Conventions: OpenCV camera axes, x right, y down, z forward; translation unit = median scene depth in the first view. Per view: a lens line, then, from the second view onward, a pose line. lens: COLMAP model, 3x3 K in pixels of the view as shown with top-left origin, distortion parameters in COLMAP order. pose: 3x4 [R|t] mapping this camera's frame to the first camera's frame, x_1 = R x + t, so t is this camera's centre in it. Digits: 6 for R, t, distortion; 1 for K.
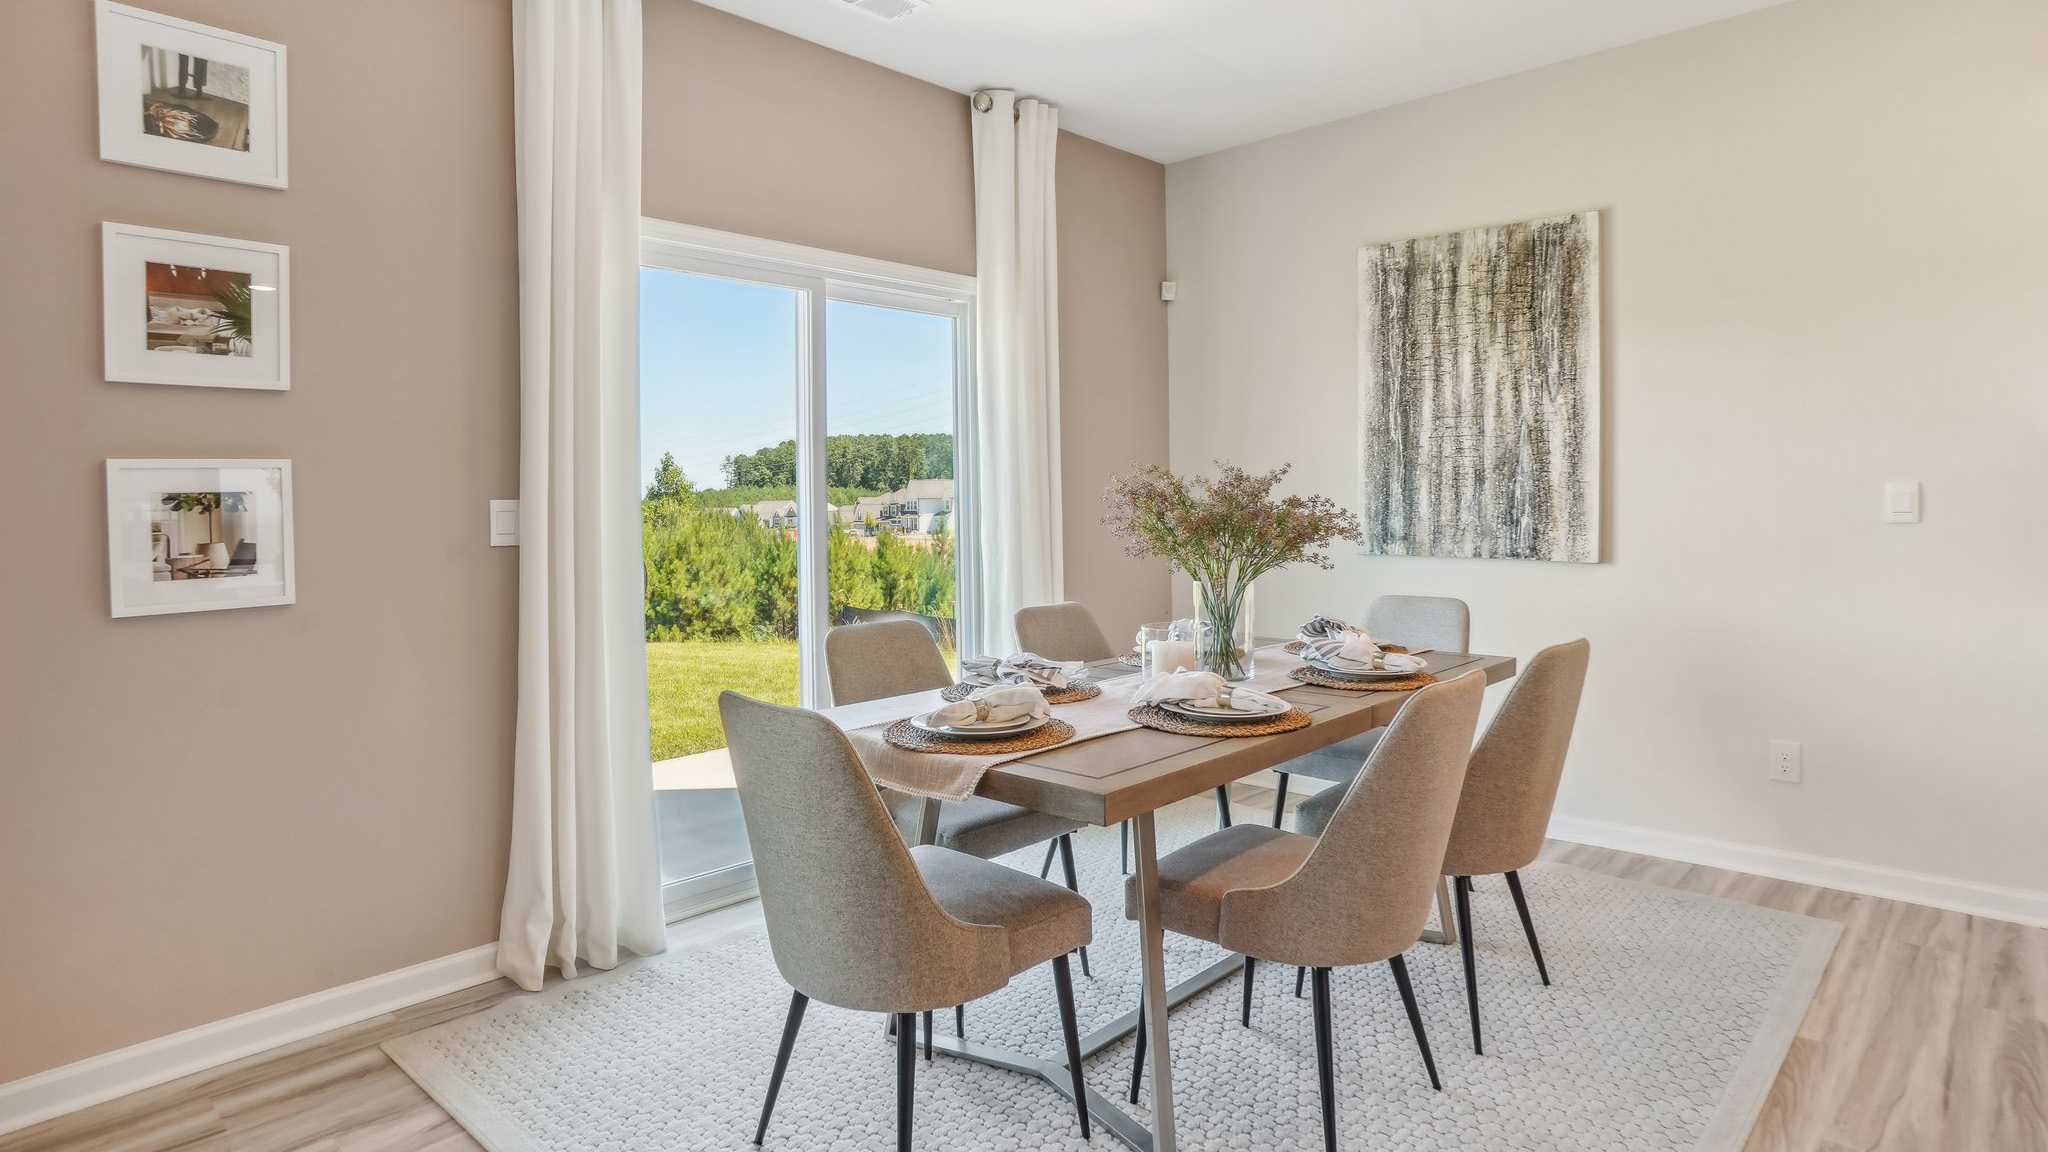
lens RADIAL K [[1105.4, 0, 1052.0], [0, 1105.4, 496.6], [0, 0, 1]] dist [-0.044649, 0.036505]
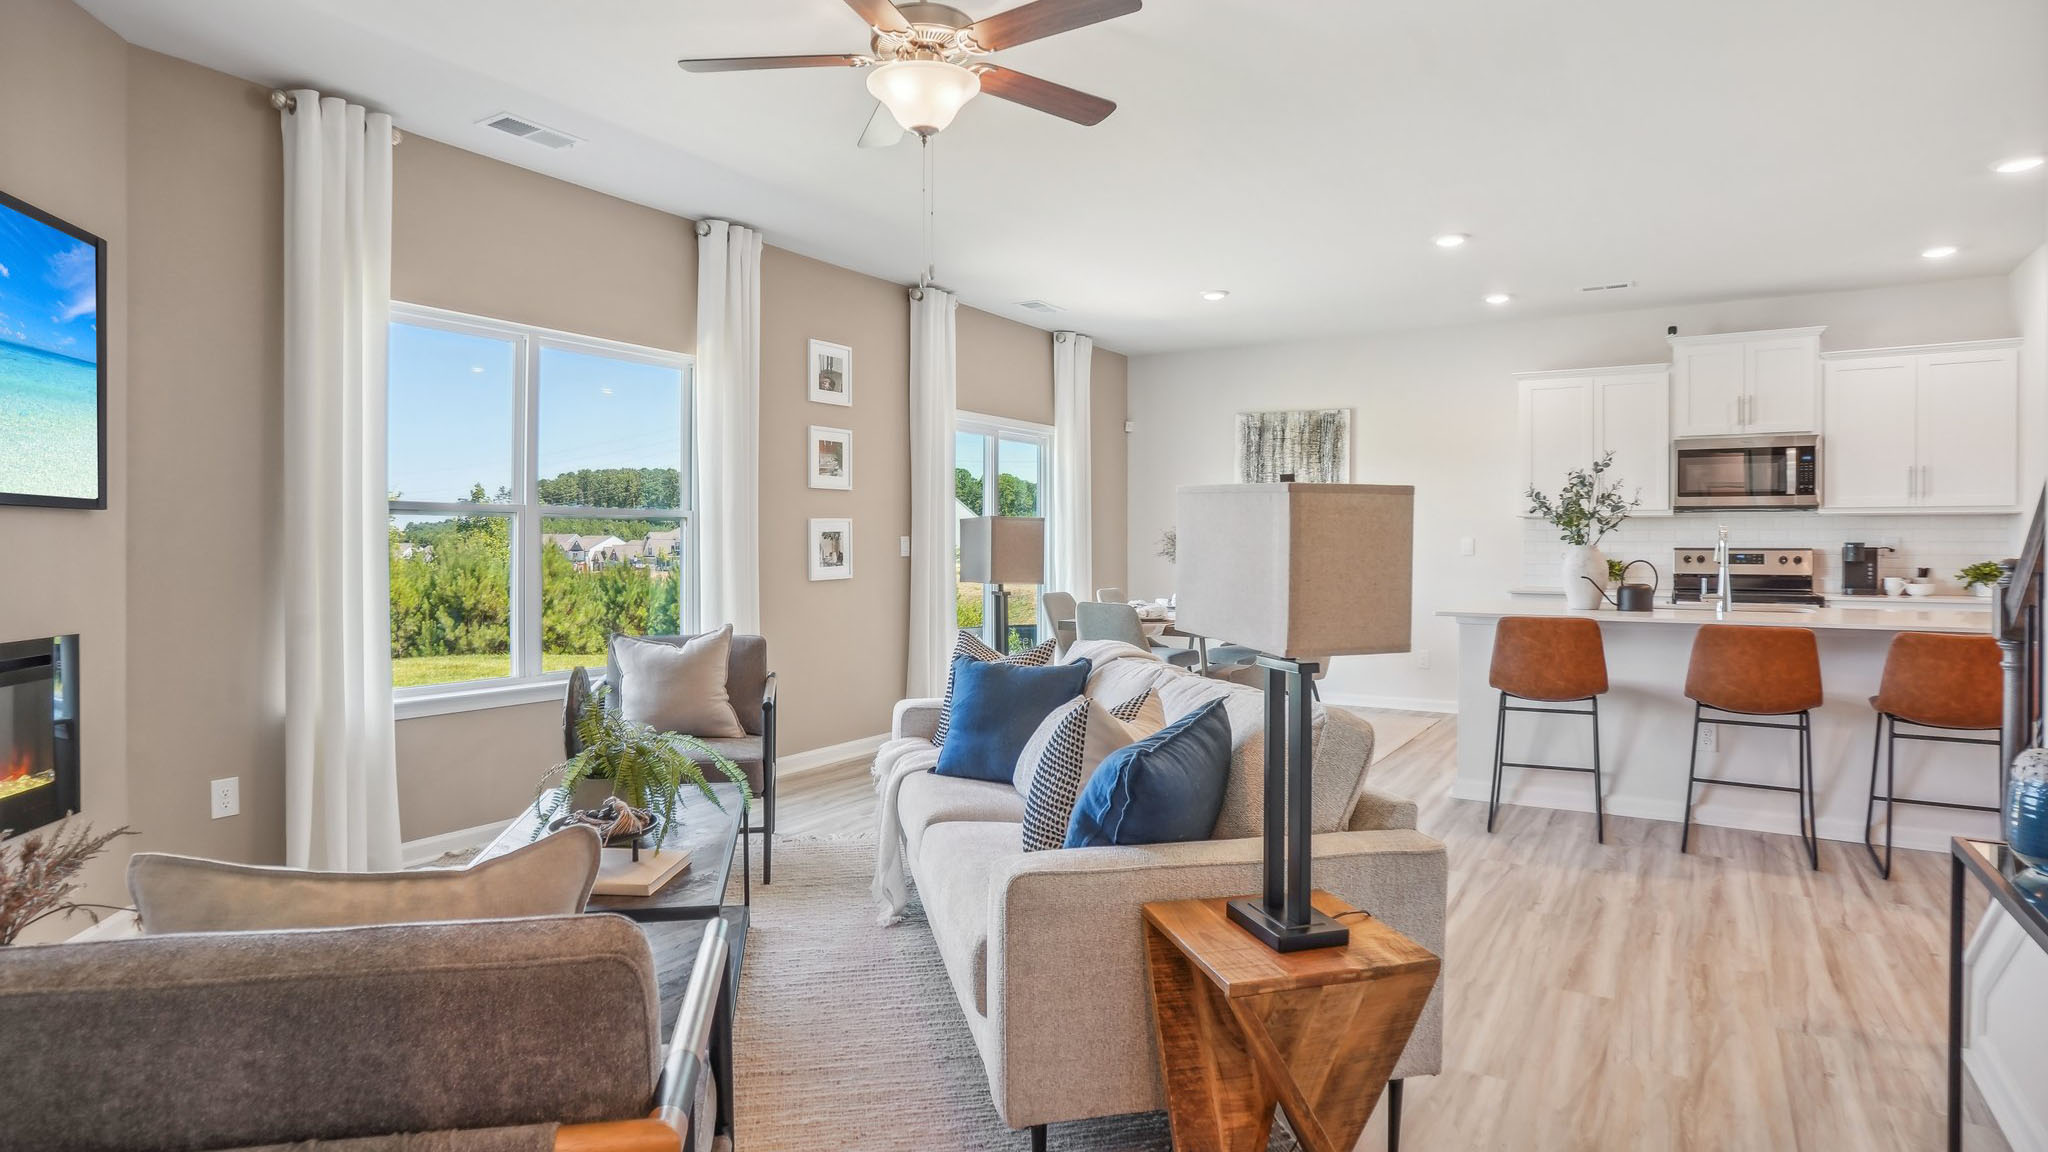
lens RADIAL K [[1123.6, 0, 1038.4], [0, 1123.6, 523.9], [0, 0, 1]] dist [-0.057110, 0.038540]
pose [[0.980442, 0.020780, 0.195707, -0.502383], [-0.018504, 0.999738, -0.013453, 0.002594], [-0.195936, 0.009568, 0.980570, -0.985659]]
